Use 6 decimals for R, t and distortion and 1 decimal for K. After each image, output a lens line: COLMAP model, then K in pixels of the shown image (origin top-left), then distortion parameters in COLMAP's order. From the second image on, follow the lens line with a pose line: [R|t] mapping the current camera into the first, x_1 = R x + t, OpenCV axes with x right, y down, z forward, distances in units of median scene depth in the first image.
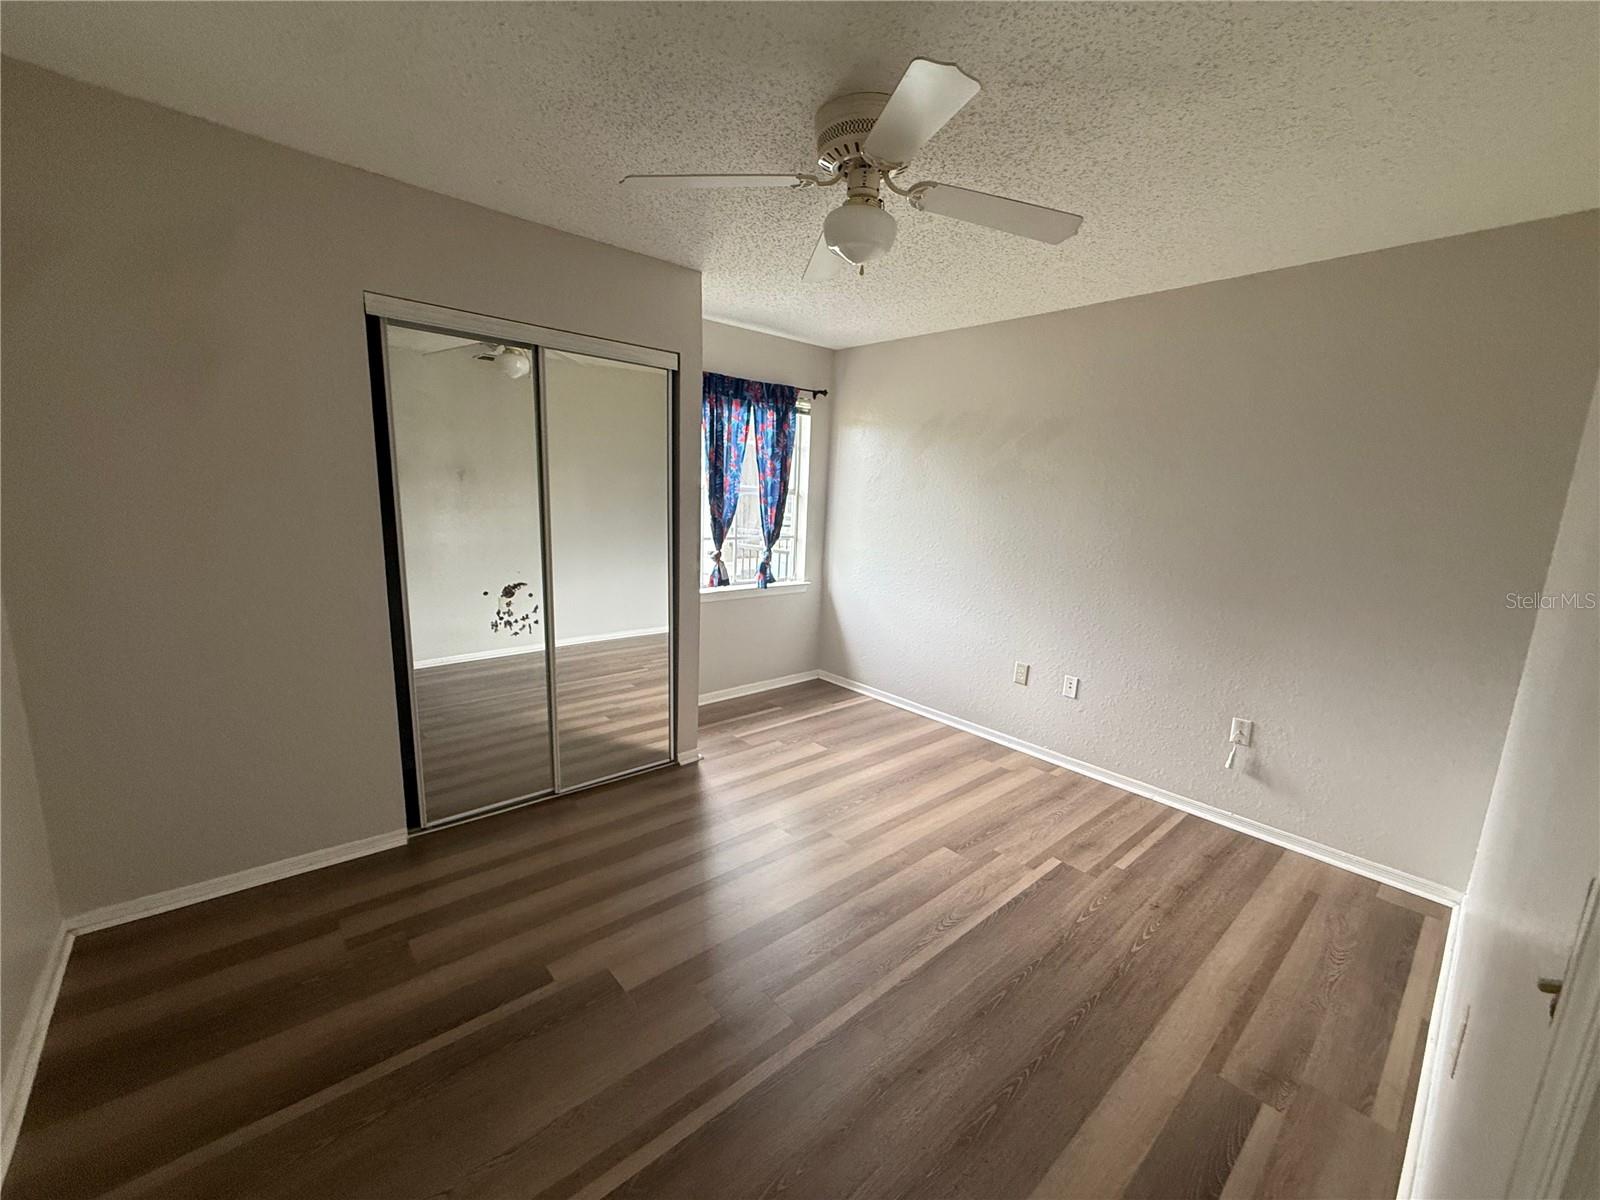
lens RADIAL K [[634.6, 0, 801.3], [0, 634.6, 603.0], [0, 0, 1]] dist [0.002789, -0.001494]
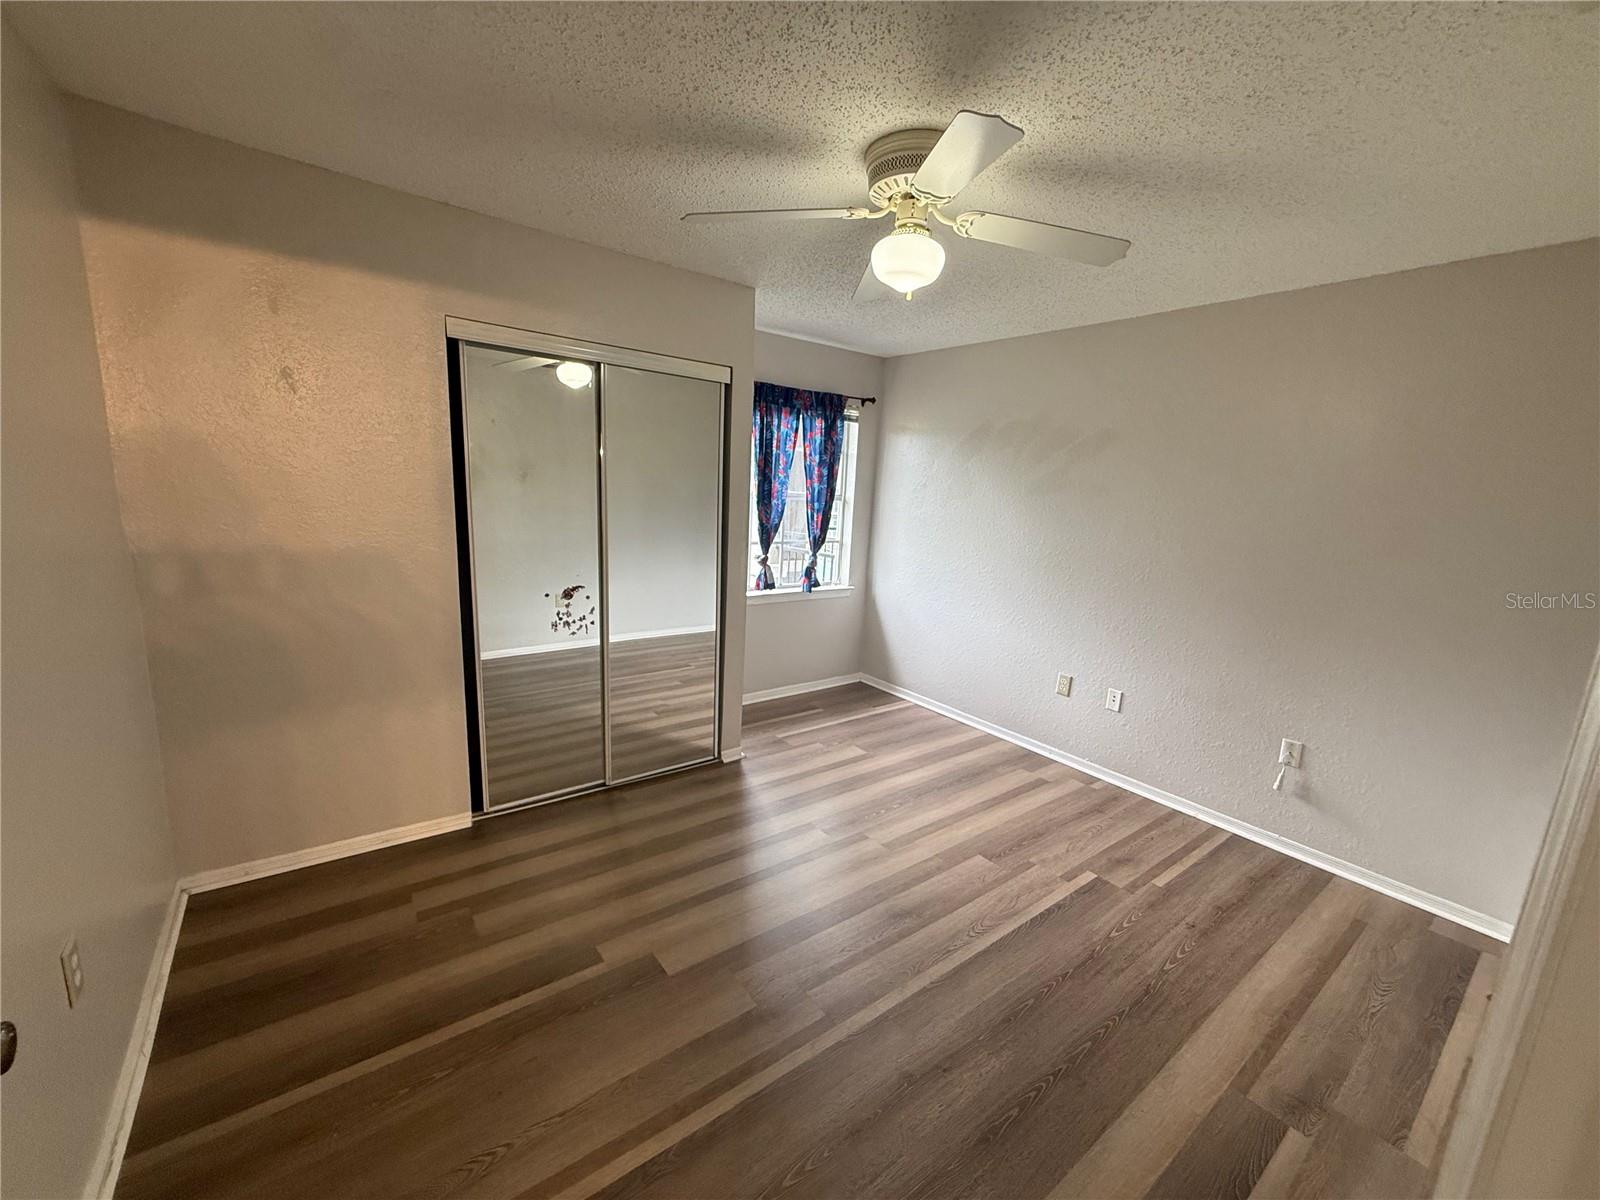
lens RADIAL K [[634.6, 0, 802.1], [0, 634.6, 604.6], [0, 0, 1]] dist [0.002789, -0.001494]
pose [[0.997229, 0.024293, -0.070311, 0.004926], [-0.023812, 0.999687, 0.007674, -0.018478], [0.070475, -0.005978, 0.997496, -0.033180]]
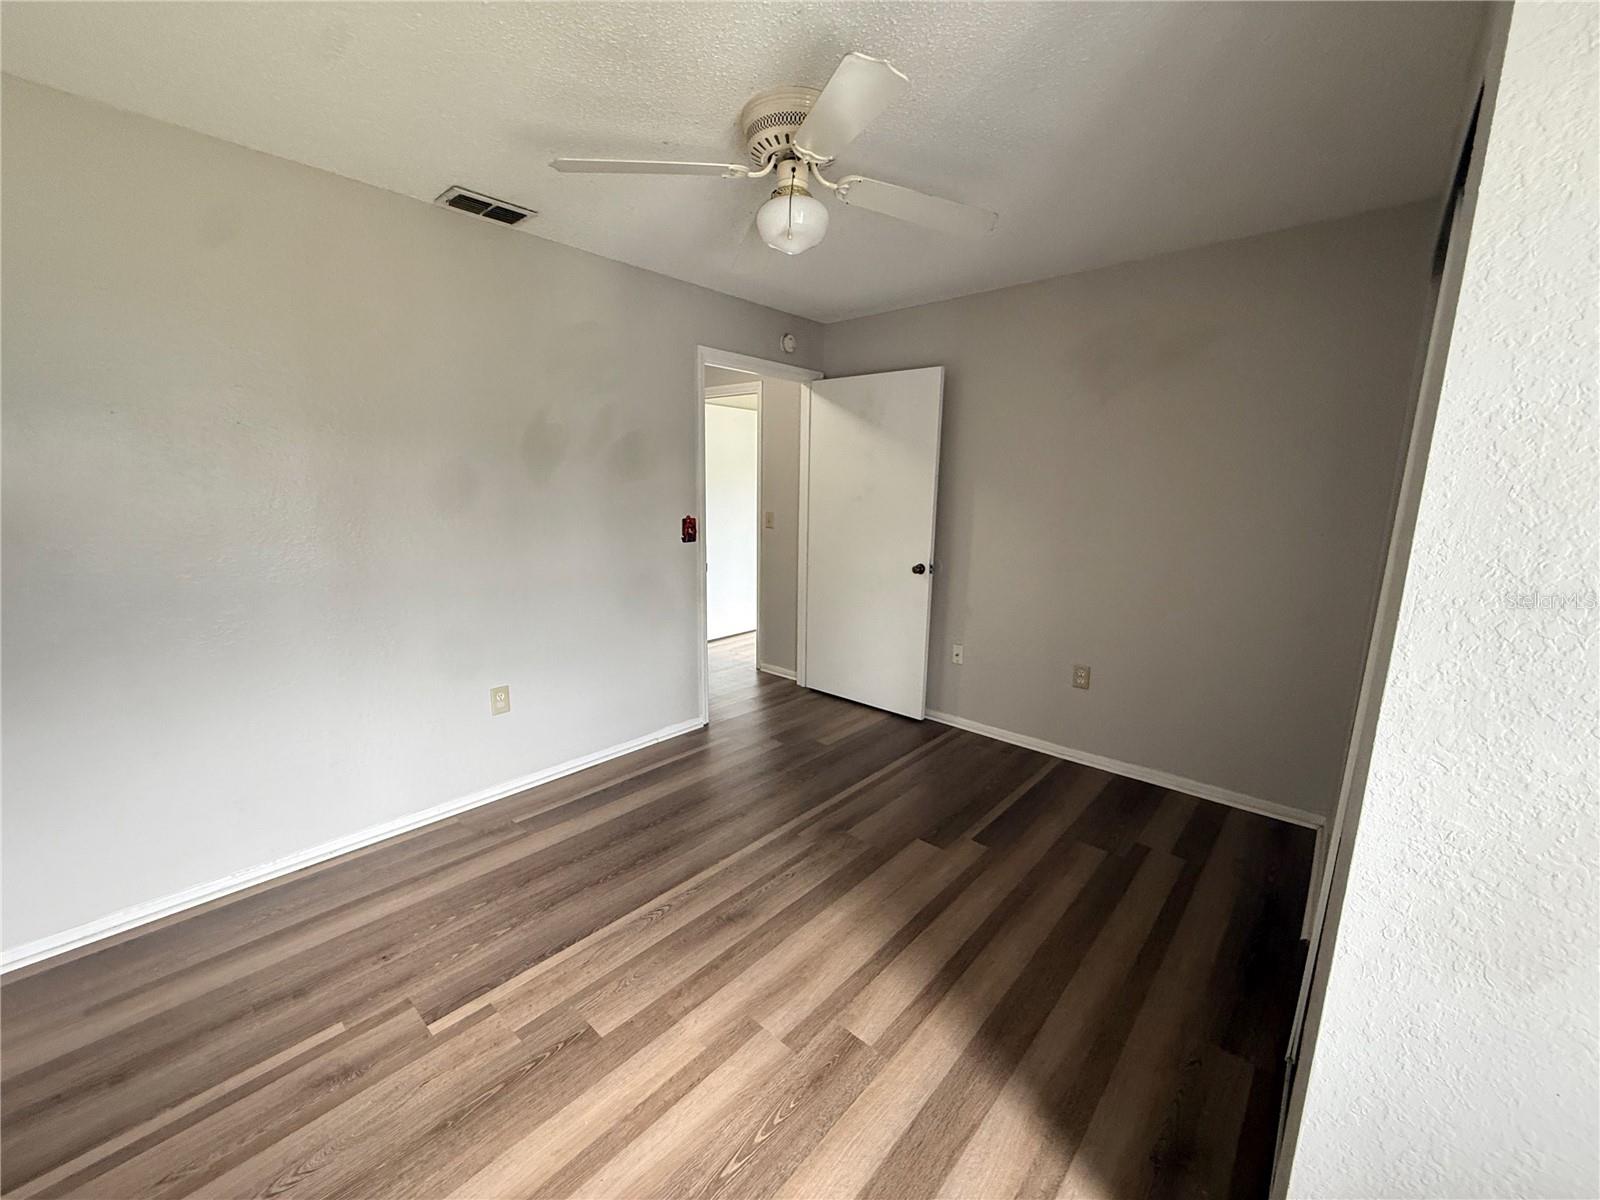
lens RADIAL K [[634.6, 0, 801.1], [0, 634.6, 601.8], [0, 0, 1]] dist [0.002789, -0.001494]
pose [[-0.990950, -0.035303, -0.129510, 0.139316], [-0.079289, 0.932442, 0.352513, -0.272401], [0.108316, 0.359591, -0.926802, 1.577886]]
